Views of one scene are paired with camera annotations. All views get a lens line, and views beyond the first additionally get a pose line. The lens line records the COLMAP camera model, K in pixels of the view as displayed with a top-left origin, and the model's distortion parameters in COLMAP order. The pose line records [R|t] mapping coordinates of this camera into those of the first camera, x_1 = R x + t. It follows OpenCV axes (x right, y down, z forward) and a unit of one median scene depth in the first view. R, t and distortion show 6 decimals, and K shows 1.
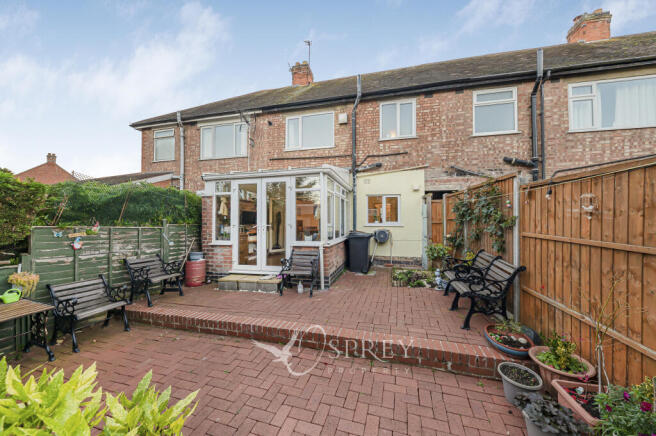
lens RADIAL K [[228.6, 0, 329.1], [0, 228.6, 220.8], [0, 0, 1]] dist [-0.000505, -0.000017]
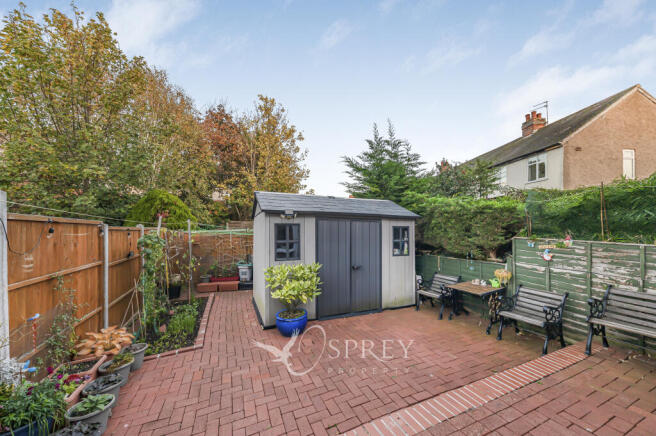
lens RADIAL K [[228.6, 0, 328.6], [0, 228.6, 229.2], [0, 0, 1]] dist [-0.000505, -0.000017]
pose [[-0.775784, -0.000898, -0.630997, 0.322164], [0.002081, 0.999990, -0.003980, -0.016928], [0.630995, -0.004401, -0.775775, 1.118028]]
